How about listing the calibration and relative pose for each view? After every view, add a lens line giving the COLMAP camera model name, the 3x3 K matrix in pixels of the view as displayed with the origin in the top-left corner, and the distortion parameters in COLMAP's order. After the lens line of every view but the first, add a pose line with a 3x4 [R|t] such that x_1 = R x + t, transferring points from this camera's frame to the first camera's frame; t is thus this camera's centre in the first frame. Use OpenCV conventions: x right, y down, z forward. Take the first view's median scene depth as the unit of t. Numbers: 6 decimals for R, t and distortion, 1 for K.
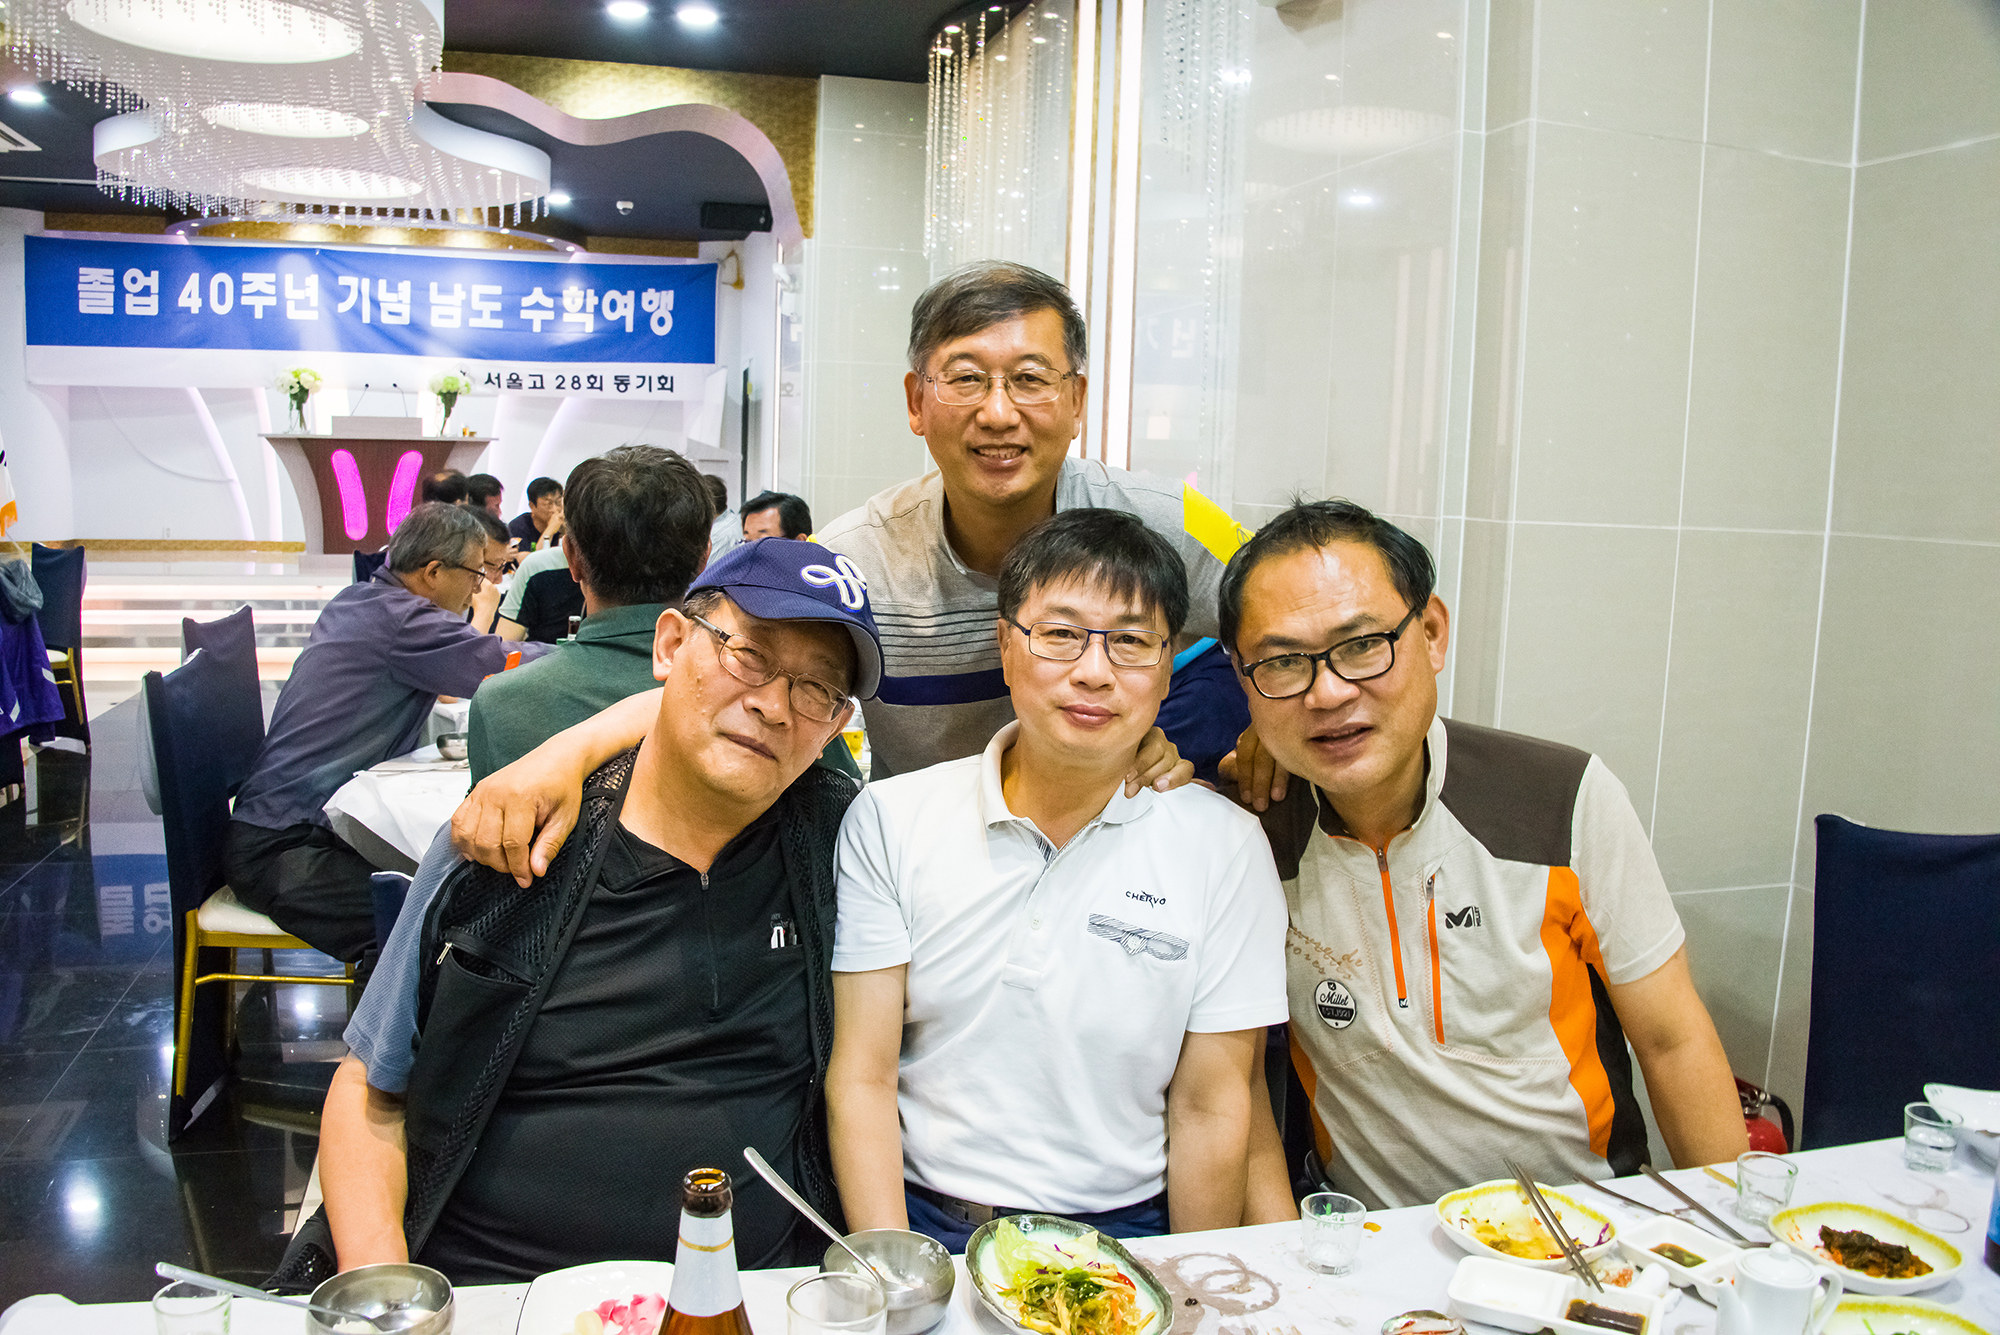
lens RADIAL K [[1550.5, 0, 1000.0], [0, 1550.5, 667.5], [0, 0, 1]] dist [-0.139414, 0.058694]
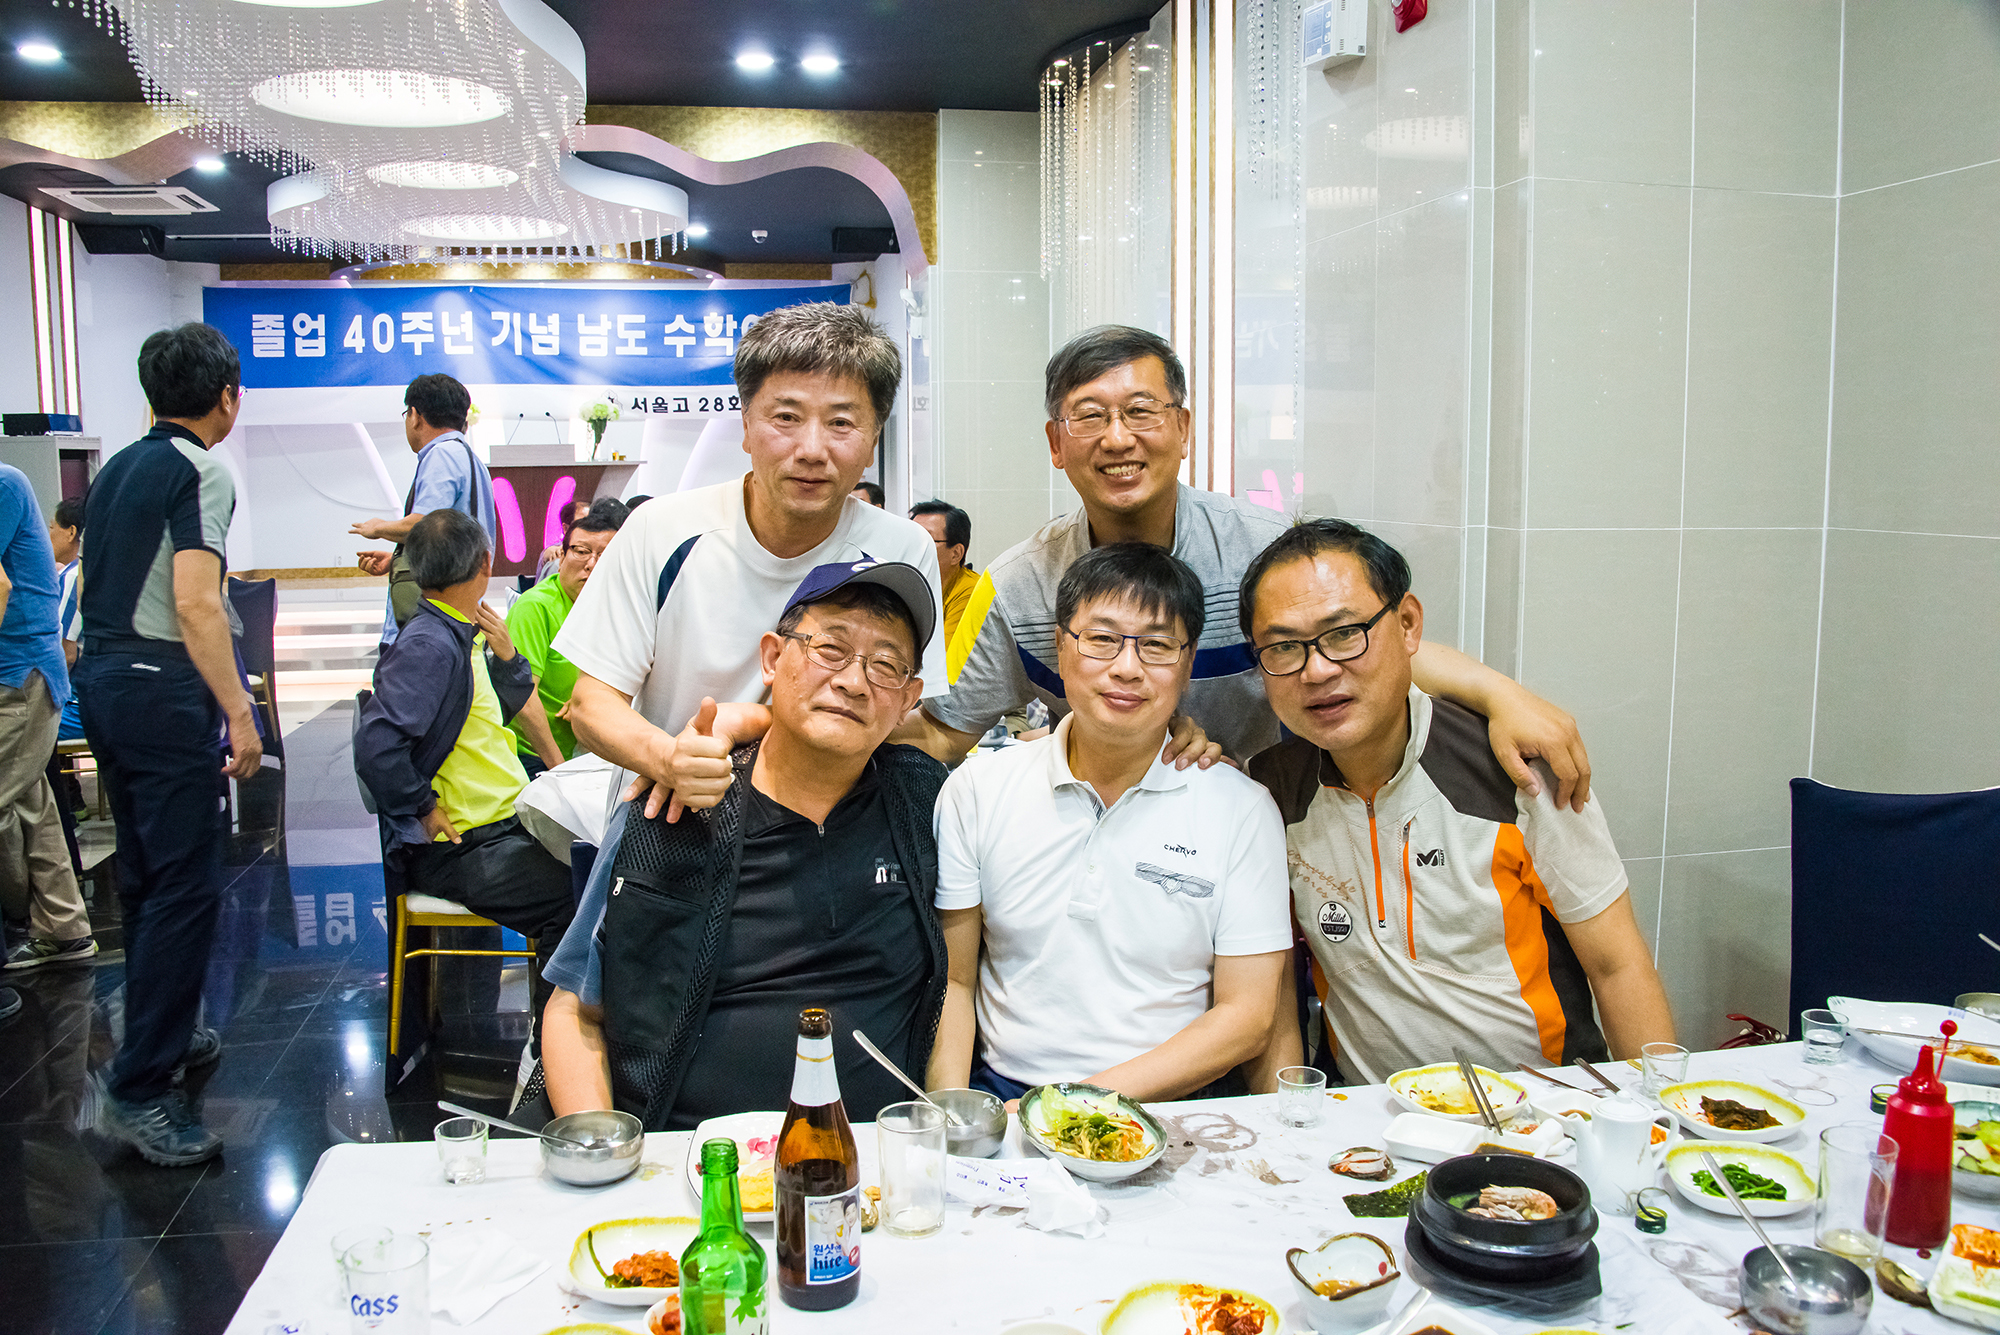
lens RADIAL K [[1550.5, 0, 1000.0], [0, 1550.5, 667.5], [0, 0, 1]] dist [-0.139414, 0.058694]
pose [[0.995253, -0.025487, -0.093928, 0.013056], [0.025320, 0.999675, -0.002964, 0.000360], [0.093973, 0.000572, 0.995575, -0.045837]]
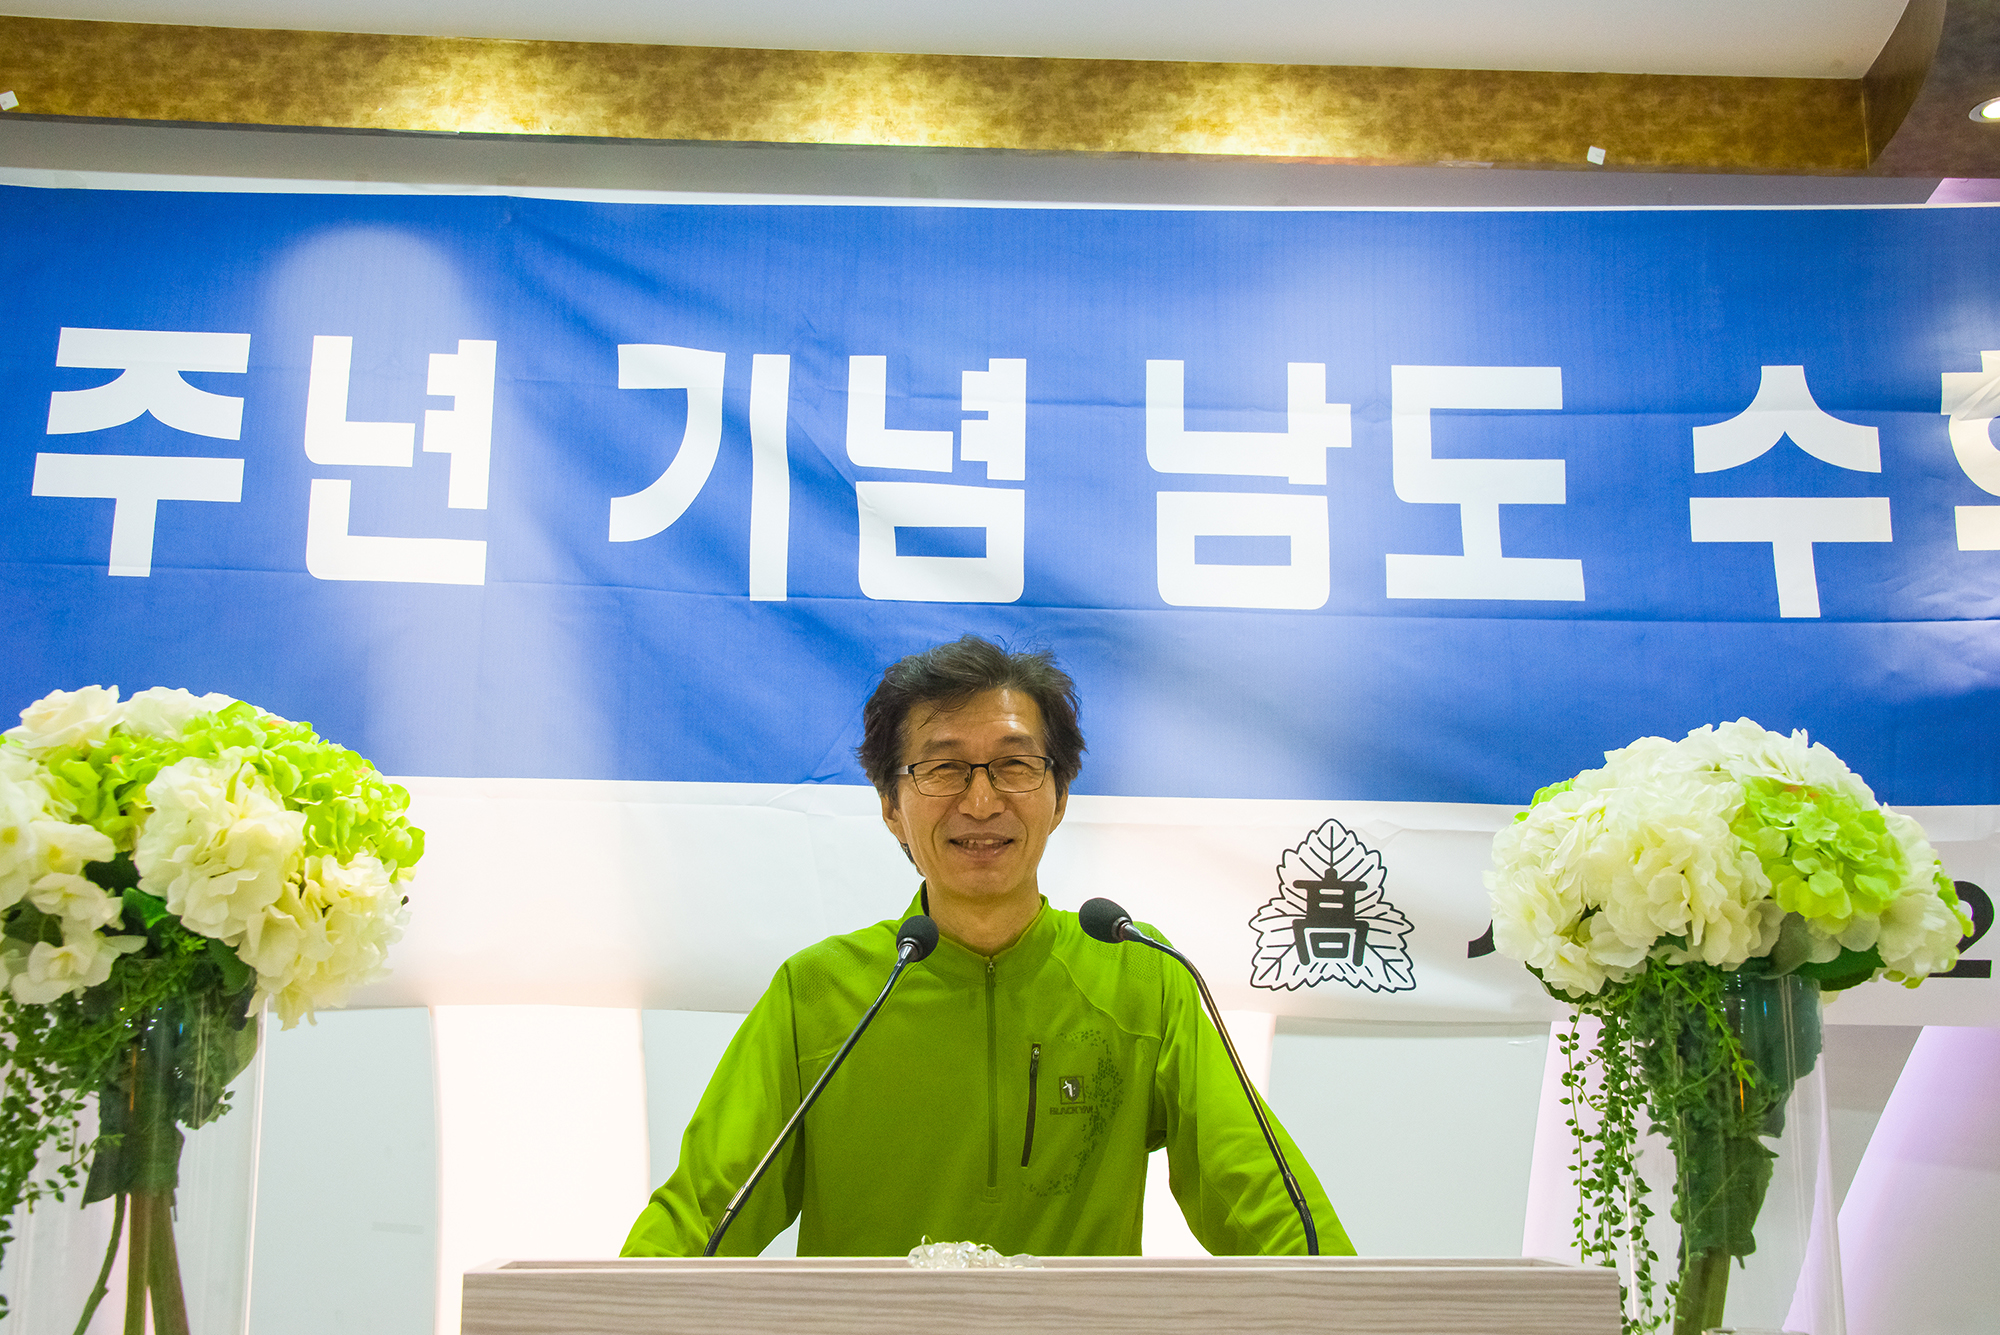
lens RADIAL K [[2173.4, 0, 1000.0], [0, 2173.4, 667.5], [0, 0, 1]] dist [0.009549, 0.003463]
pose [[0.974571, -0.077018, -0.210428, -0.680996], [0.000320, 0.939554, -0.342399, -0.275321], [0.224080, 0.333625, 0.915687, 1.550953]]
